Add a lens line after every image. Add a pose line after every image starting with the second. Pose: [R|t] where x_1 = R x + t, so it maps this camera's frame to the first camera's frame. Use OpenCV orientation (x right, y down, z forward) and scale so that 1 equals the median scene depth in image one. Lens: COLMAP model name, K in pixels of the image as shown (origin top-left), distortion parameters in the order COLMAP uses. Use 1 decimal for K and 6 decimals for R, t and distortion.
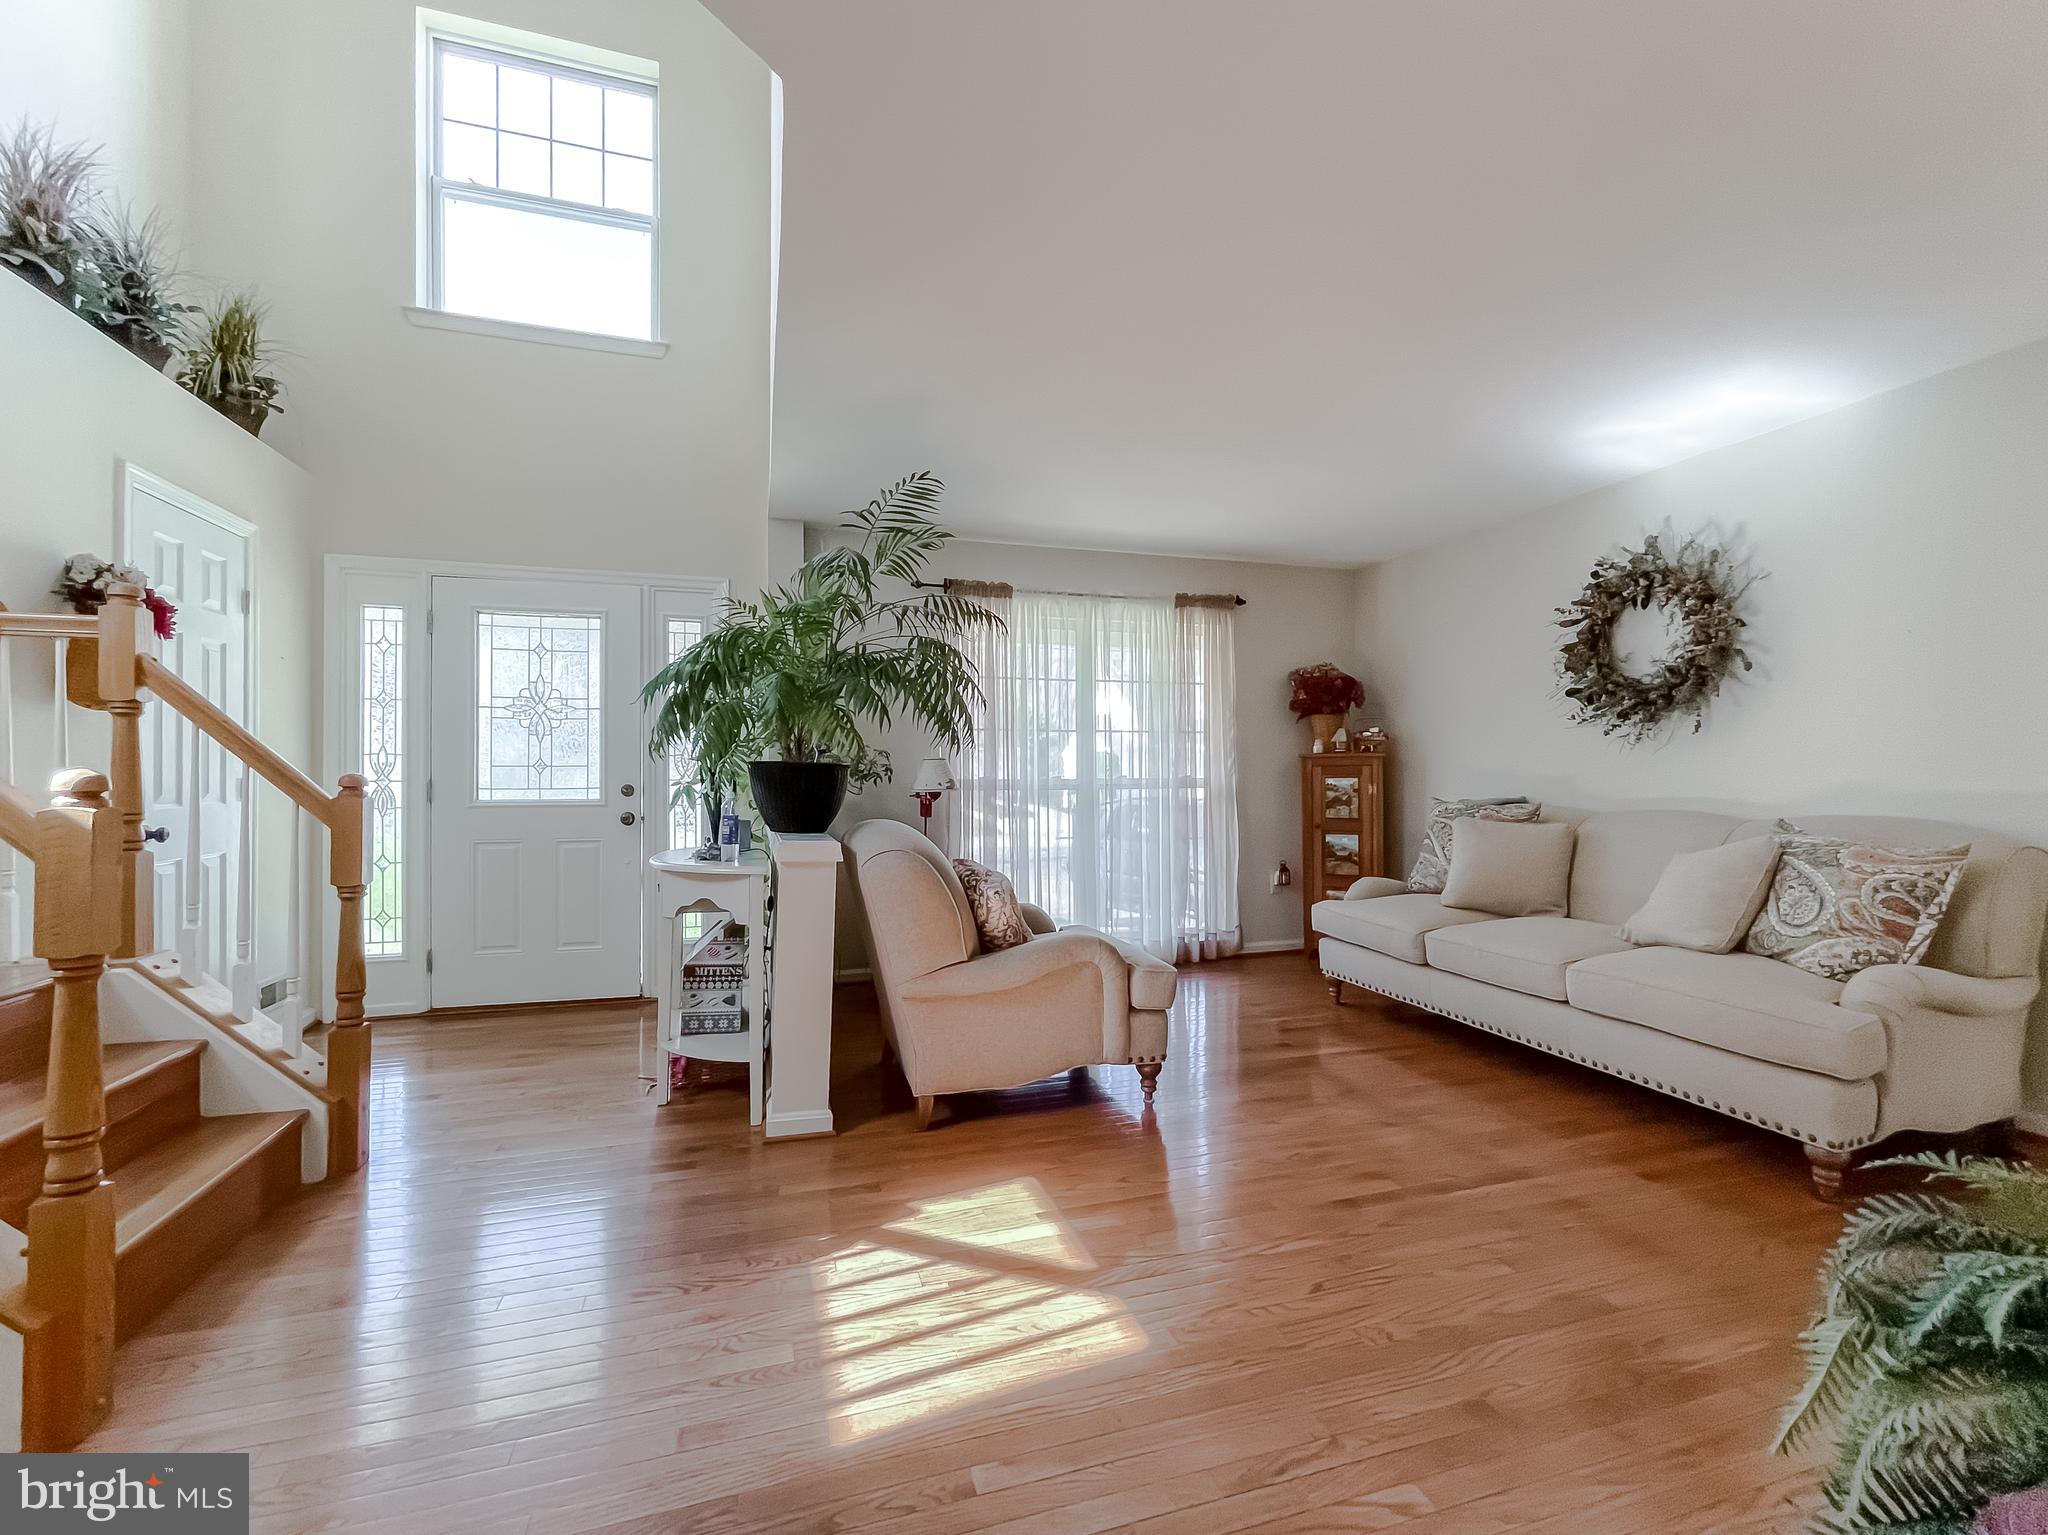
lens RADIAL K [[847.3, 0, 1013.5], [0, 847.3, 774.9], [0, 0, 1]] dist [-0.001769, -0.000117]
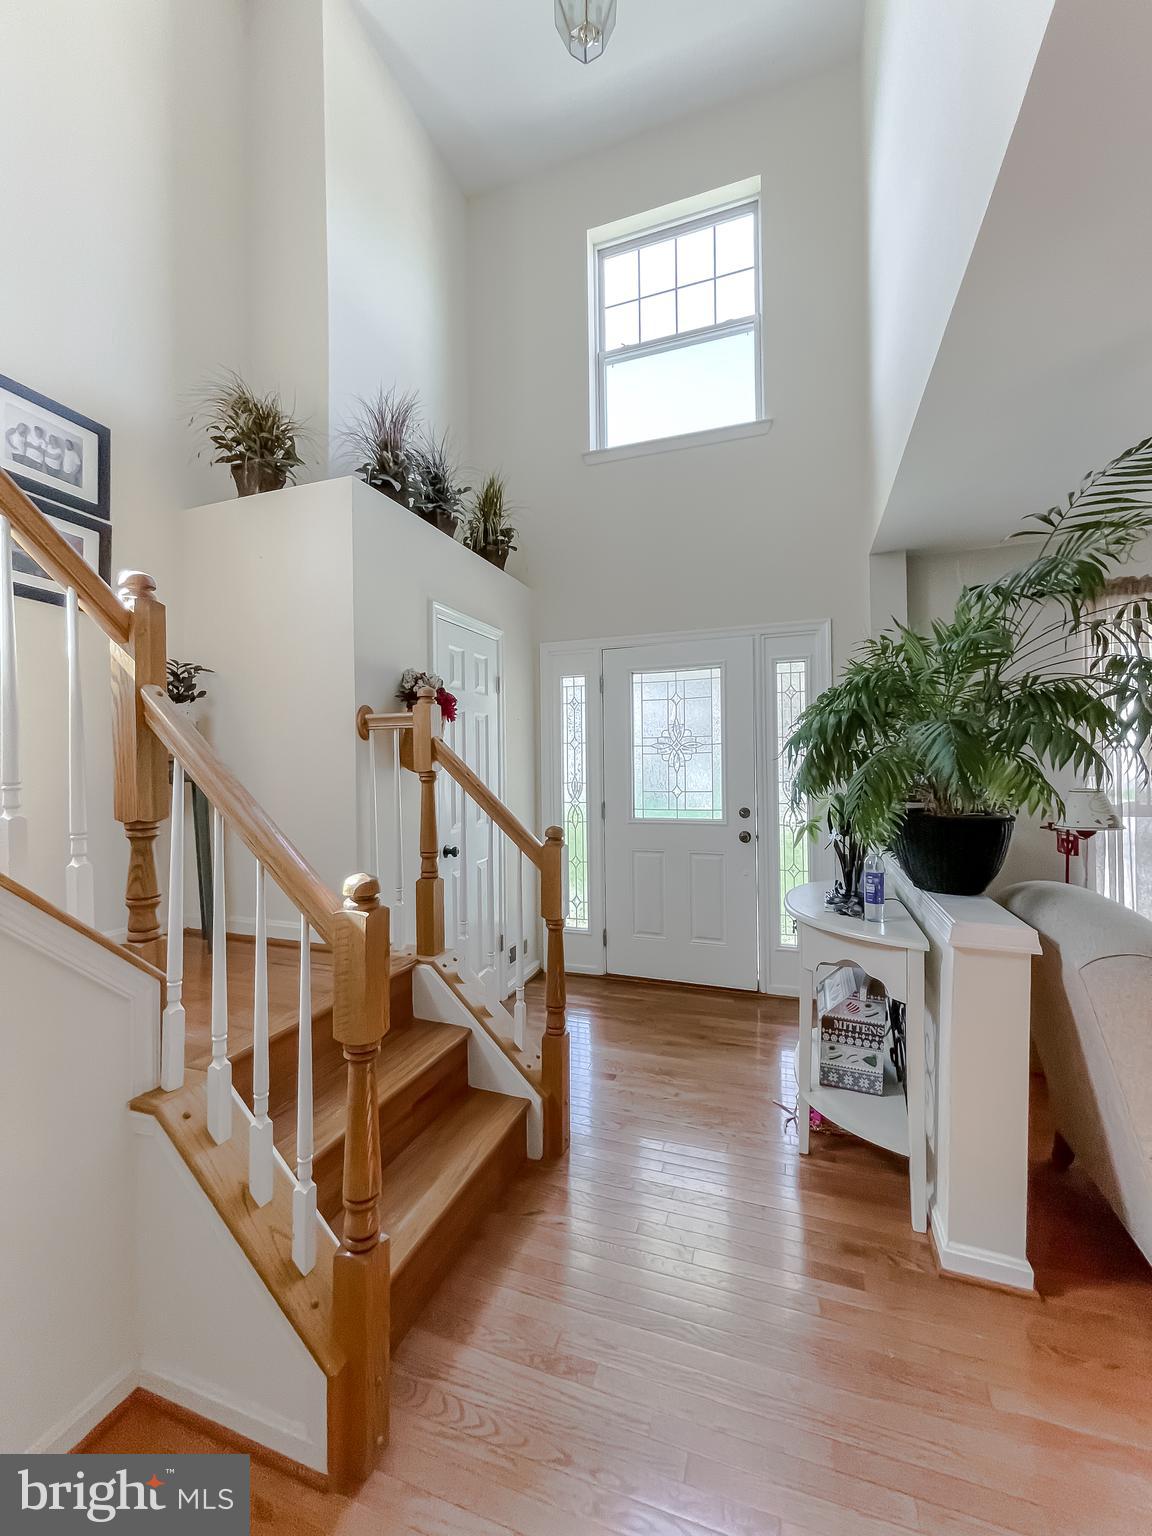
lens RADIAL K [[625.8, 0, 578.2], [0, 625.8, 763.5], [0, 0, 1]] dist [-0.001666, 0.000009]
pose [[0.803650, -0.012522, -0.594971, -0.176905], [0.014667, 0.999892, -0.001233, -0.072797], [0.594922, -0.007736, 0.803746, 0.241174]]
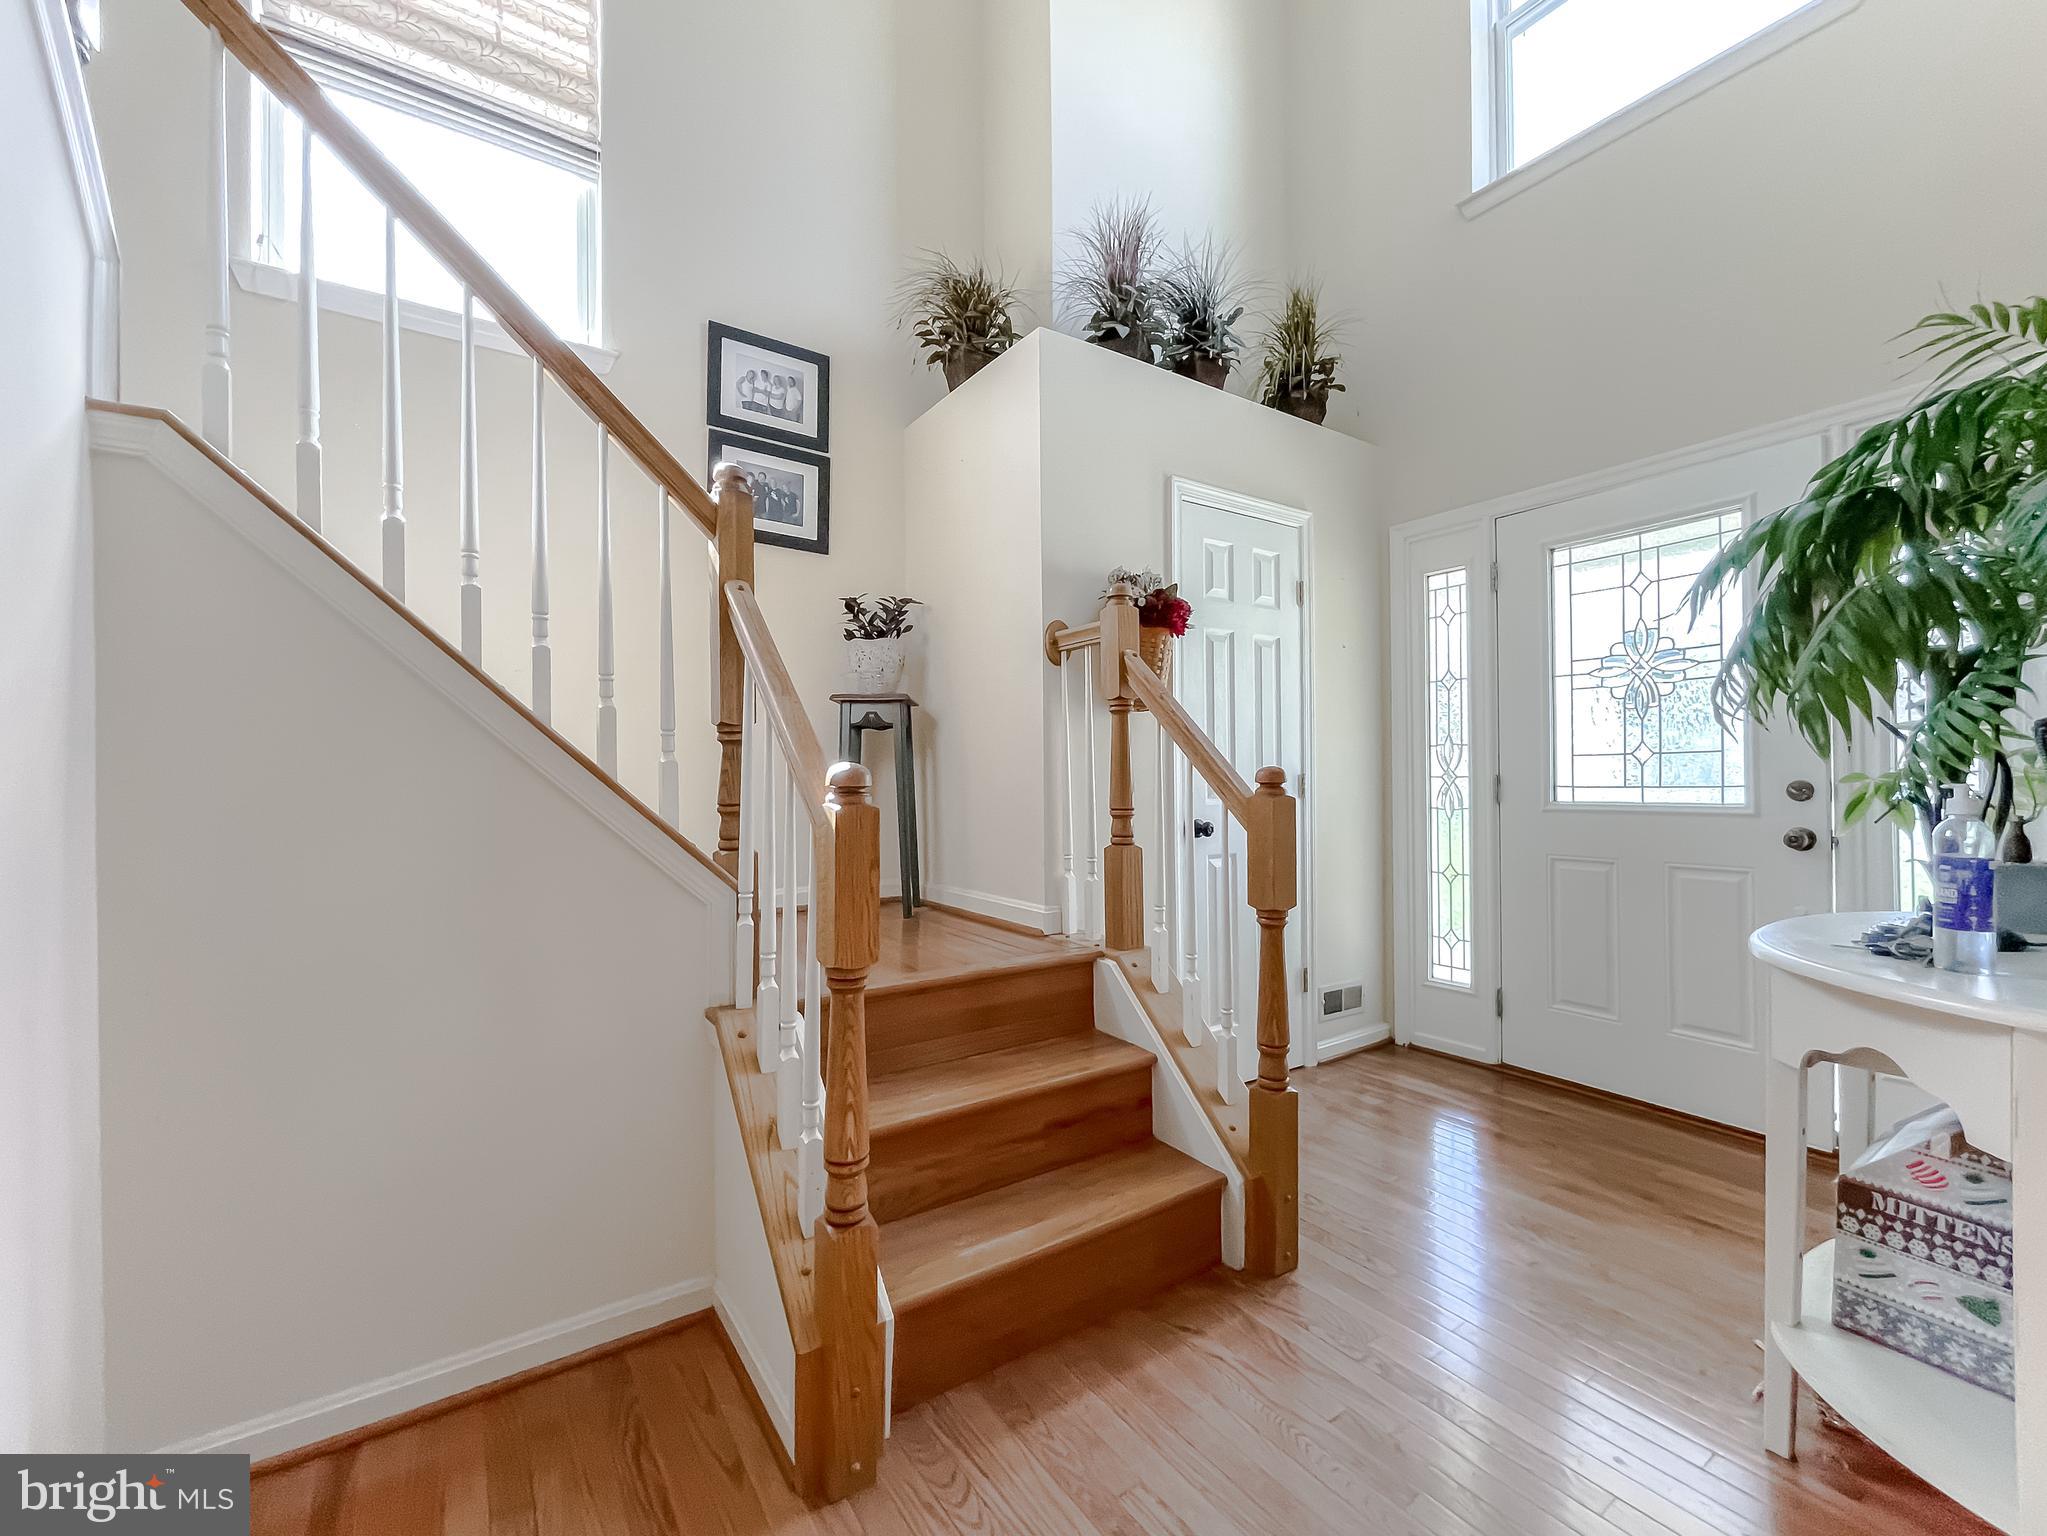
lens RADIAL K [[846.9, 0, 1013.0], [0, 846.9, 775.4], [0, 0, 1]] dist [-0.001769, -0.000117]
pose [[0.294573, -0.006943, -0.955604, -0.082463], [0.010603, 0.999936, -0.003997, 0.006102], [0.955570, -0.008955, 0.294628, 0.437717]]
